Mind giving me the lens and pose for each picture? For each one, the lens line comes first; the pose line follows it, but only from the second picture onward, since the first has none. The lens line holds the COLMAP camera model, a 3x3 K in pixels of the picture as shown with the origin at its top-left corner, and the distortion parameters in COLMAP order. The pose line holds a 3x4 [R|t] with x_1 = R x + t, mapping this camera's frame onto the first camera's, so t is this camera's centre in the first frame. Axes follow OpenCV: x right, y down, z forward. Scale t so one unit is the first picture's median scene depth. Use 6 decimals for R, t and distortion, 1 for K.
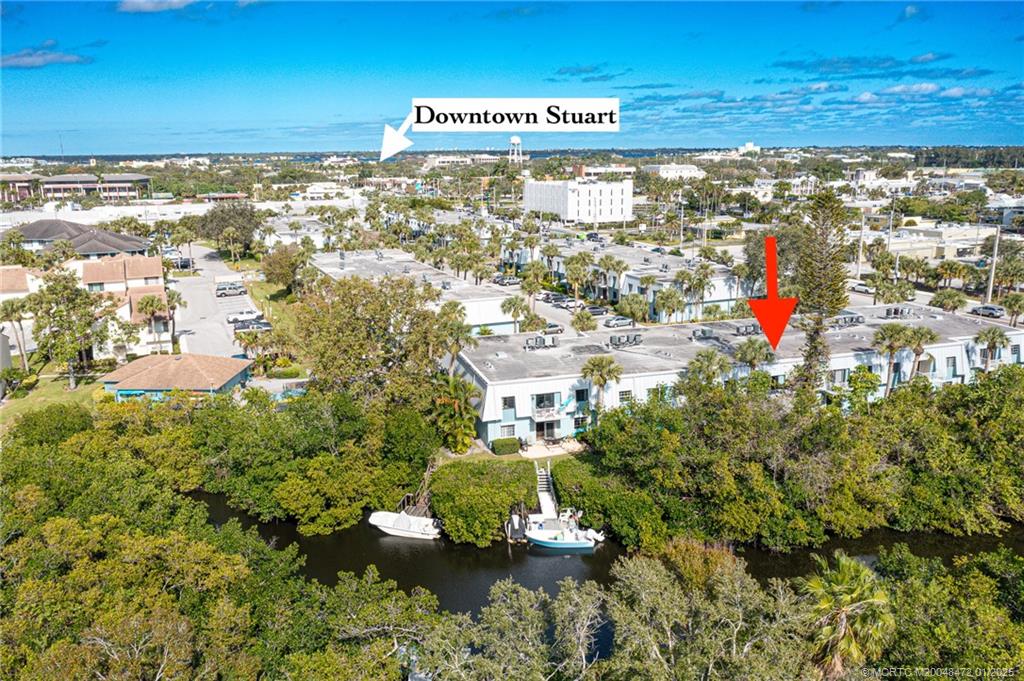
lens RADIAL K [[805.4, 0, 508.4], [0, 805.4, 342.1], [0, 0, 1]] dist [-0.019460, -0.000789]
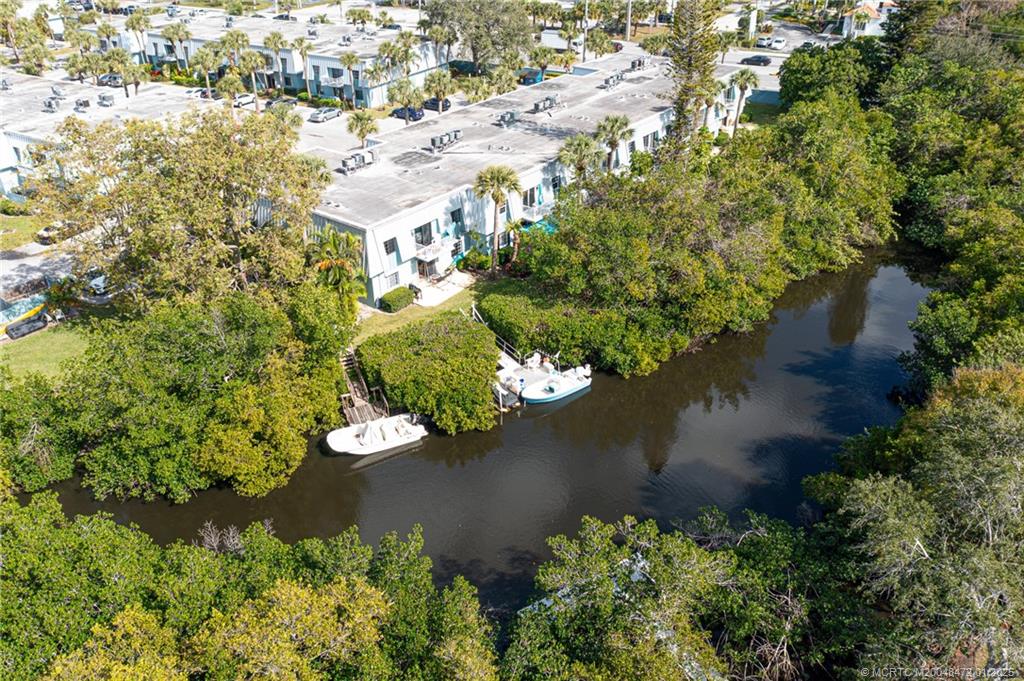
lens RADIAL K [[805.4, 0, 512.5], [0, 805.4, 335.3], [0, 0, 1]] dist [-0.019460, -0.000789]
pose [[0.804698, -0.299002, 0.512893, -0.336288], [0.144769, 0.936662, 0.318914, -0.078858], [-0.575764, -0.182378, 0.797016, 0.277480]]
